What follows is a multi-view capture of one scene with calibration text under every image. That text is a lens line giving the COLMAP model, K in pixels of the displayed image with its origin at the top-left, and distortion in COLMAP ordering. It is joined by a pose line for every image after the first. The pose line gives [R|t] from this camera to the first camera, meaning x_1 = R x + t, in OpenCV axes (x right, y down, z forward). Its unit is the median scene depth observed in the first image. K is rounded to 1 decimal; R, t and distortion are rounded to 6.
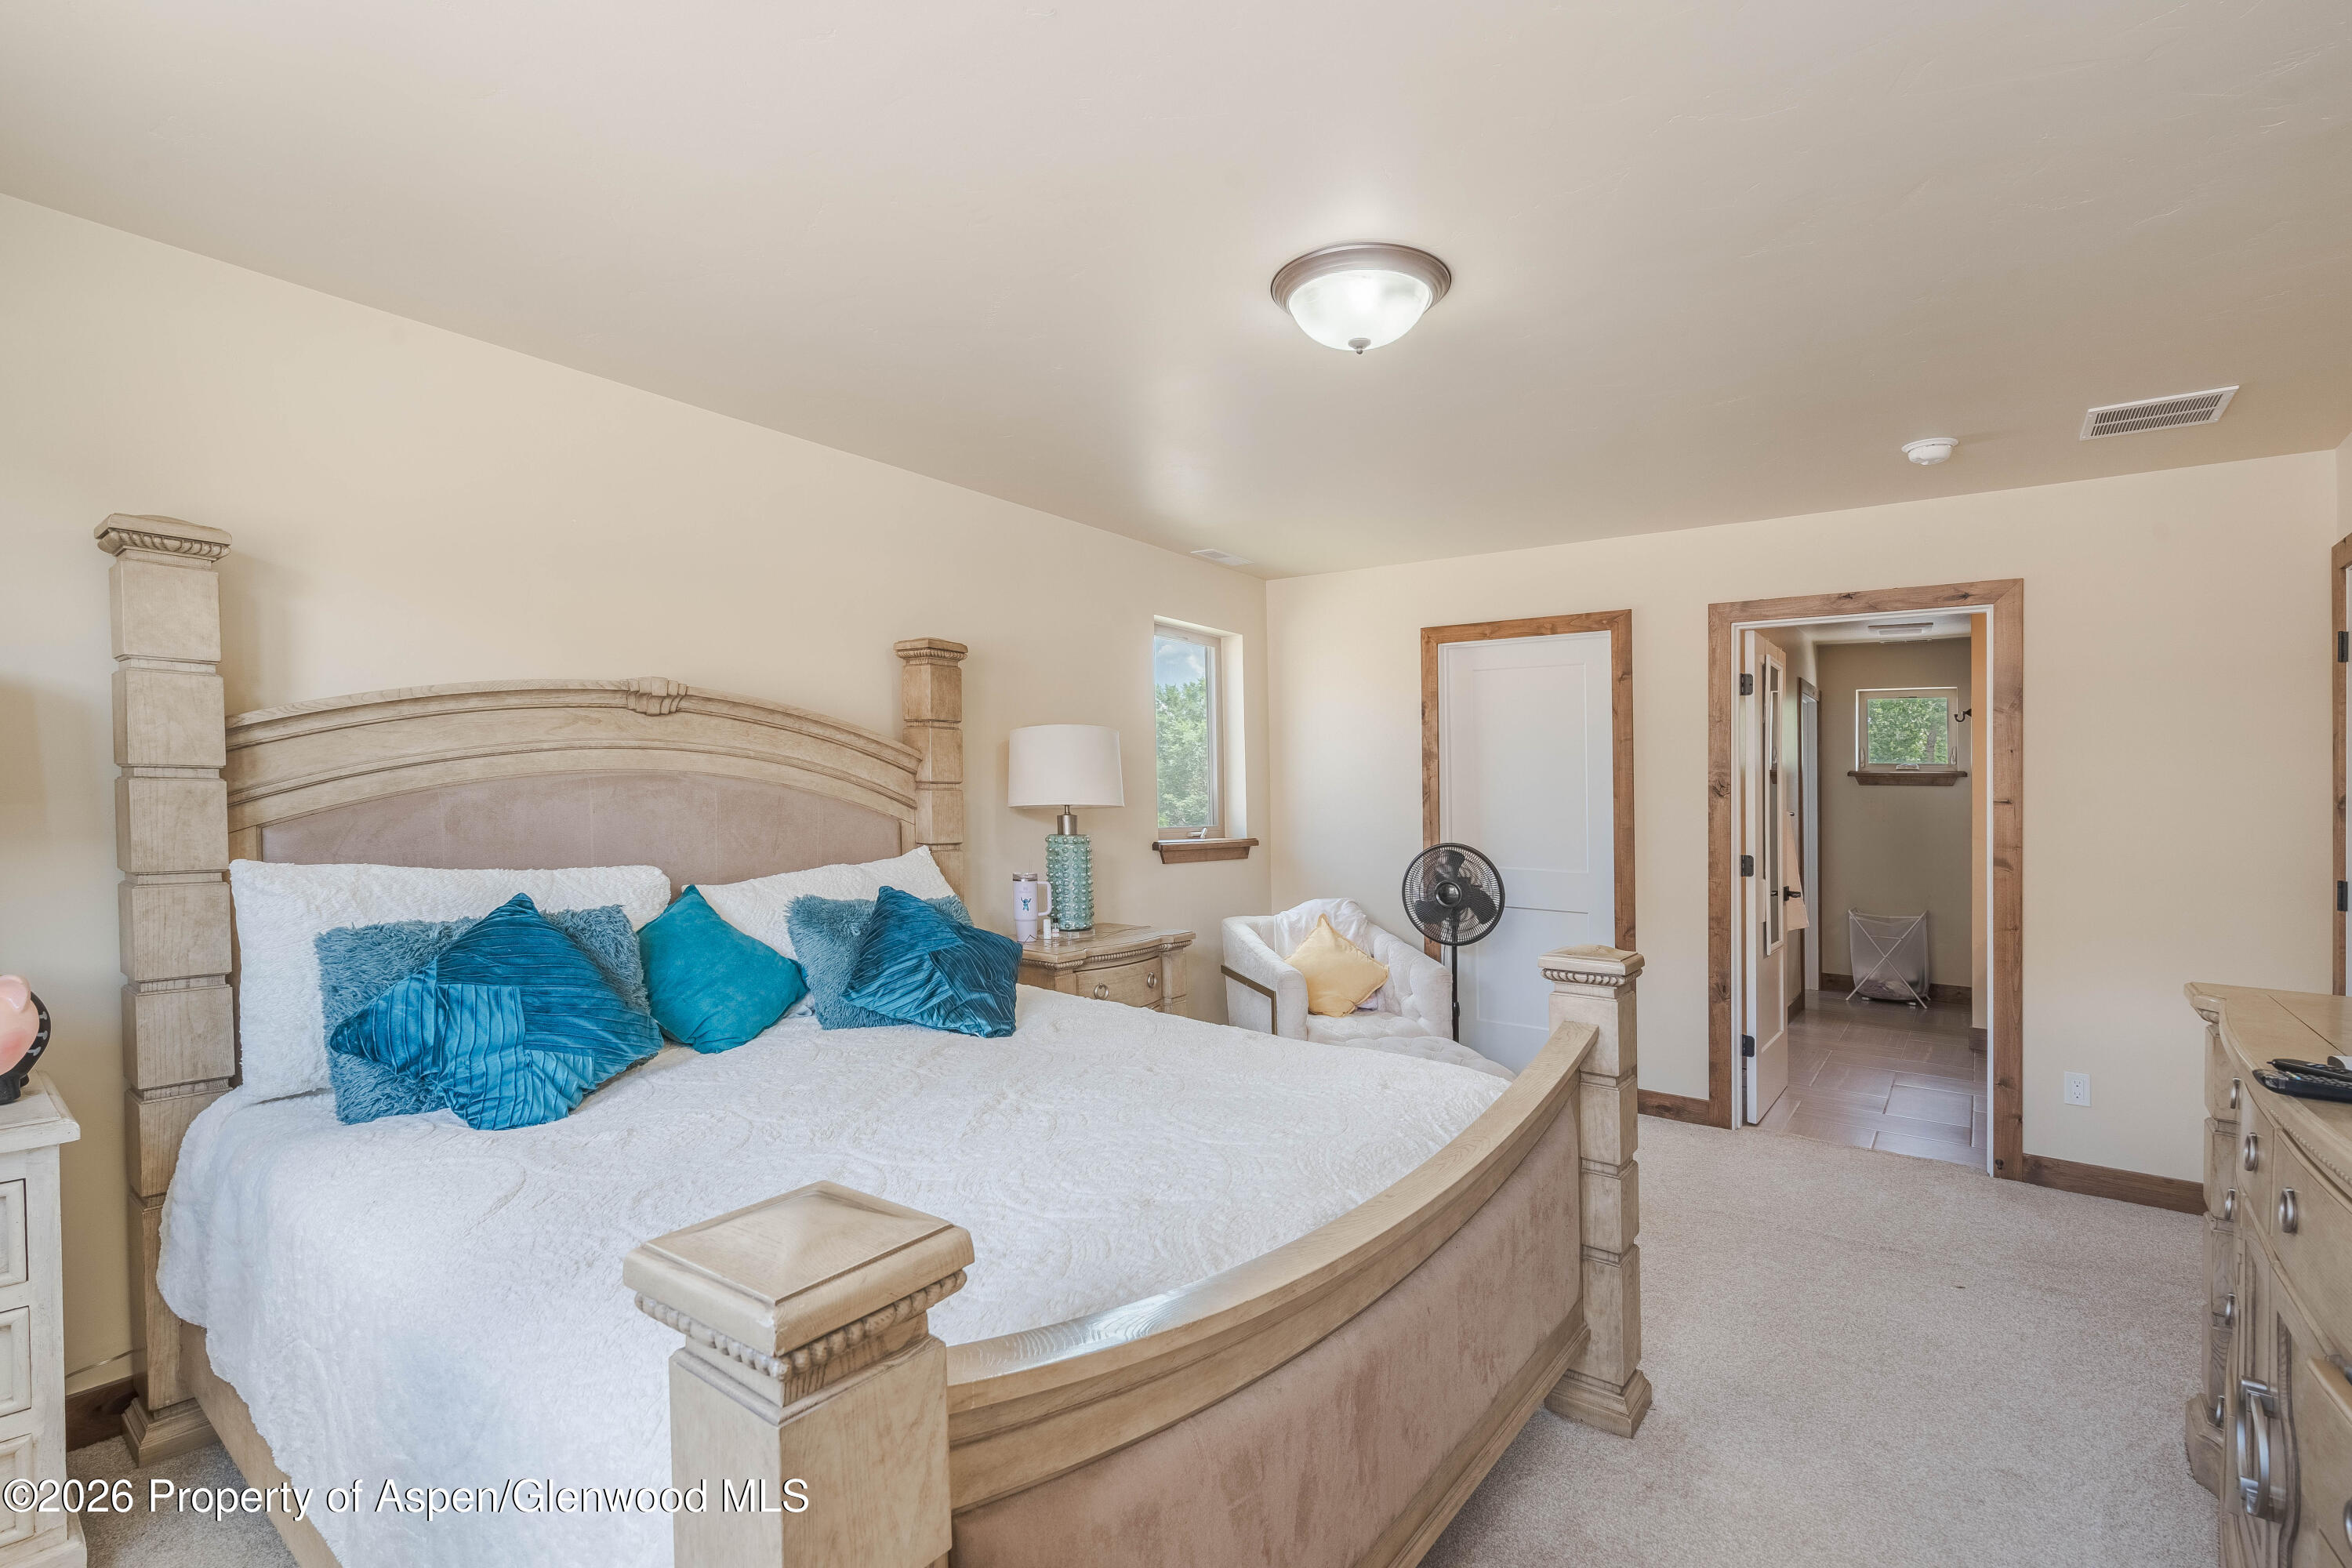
lens RADIAL K [[1071.7, 0, 1175.2], [0, 1071.7, 789.3], [0, 0, 1]] dist [0.000499, 0.000320]
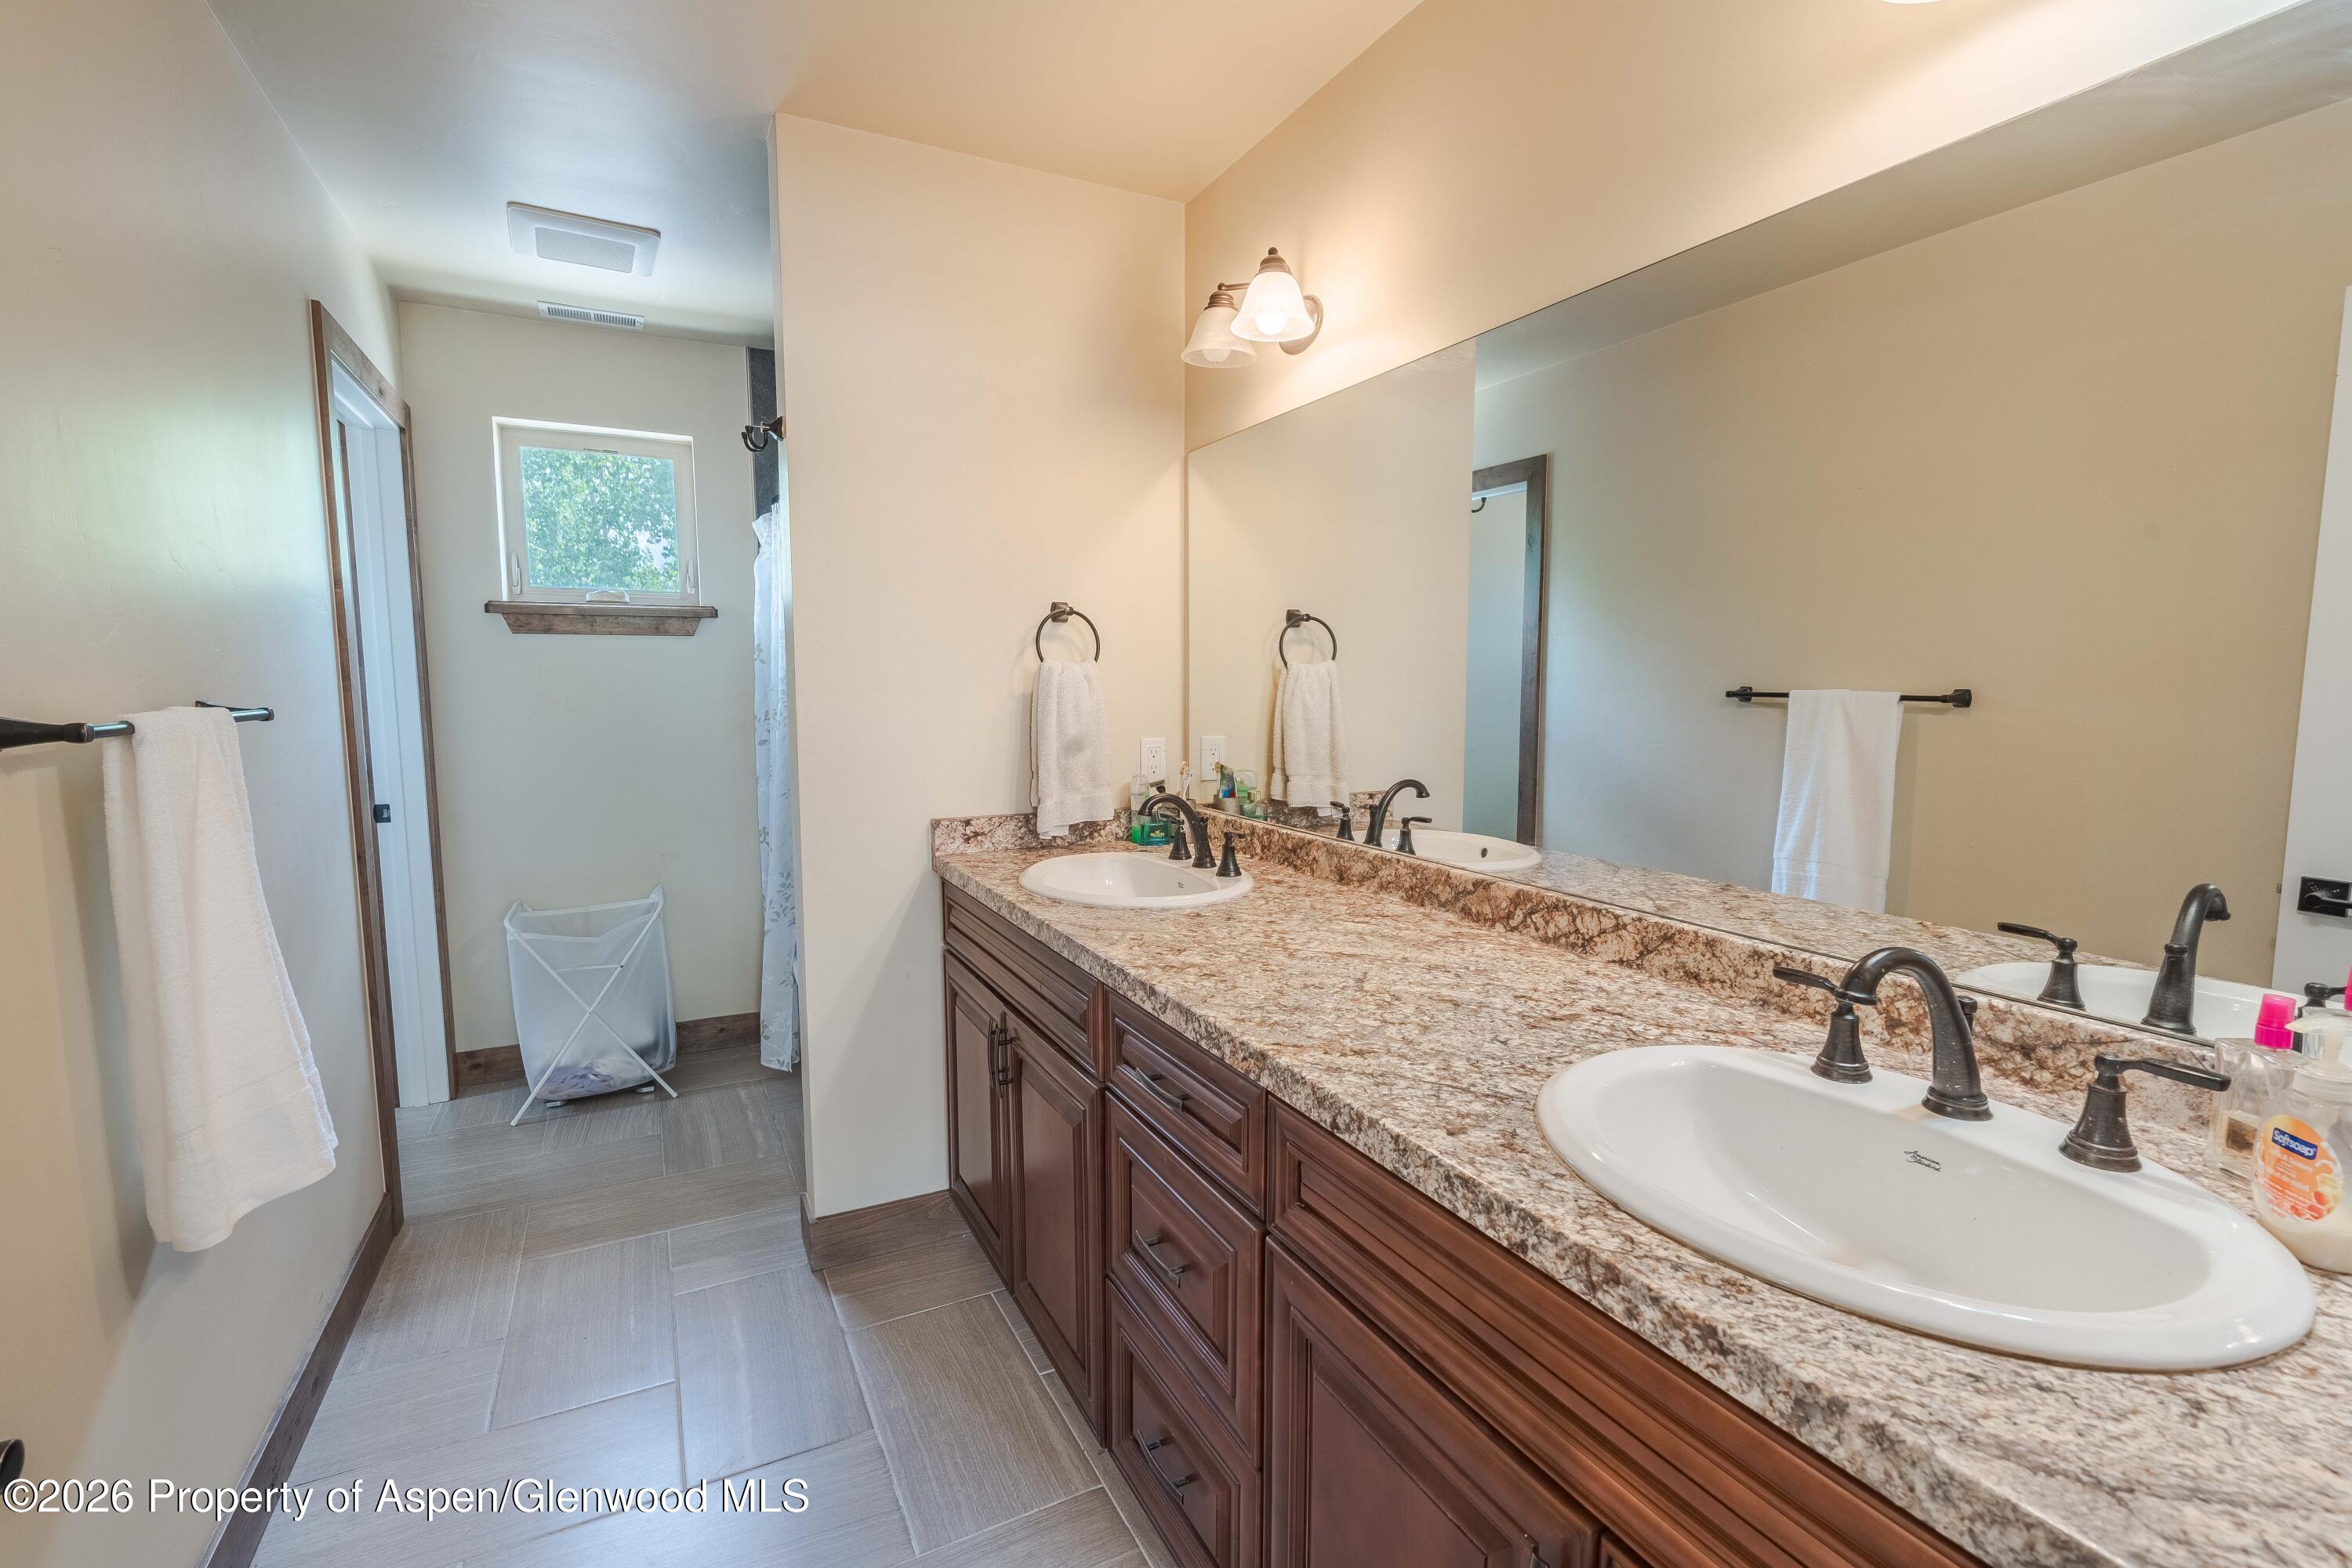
lens RADIAL K [[1071.7, 0, 1174.1], [0, 1071.7, 777.4], [0, 0, 1]] dist [0.000499, 0.000320]
pose [[0.445378, -0.092872, 0.890513, 0.357254], [-0.003817, 0.994400, 0.105615, 0.008733], [-0.895335, -0.050438, 0.442529, 0.550829]]
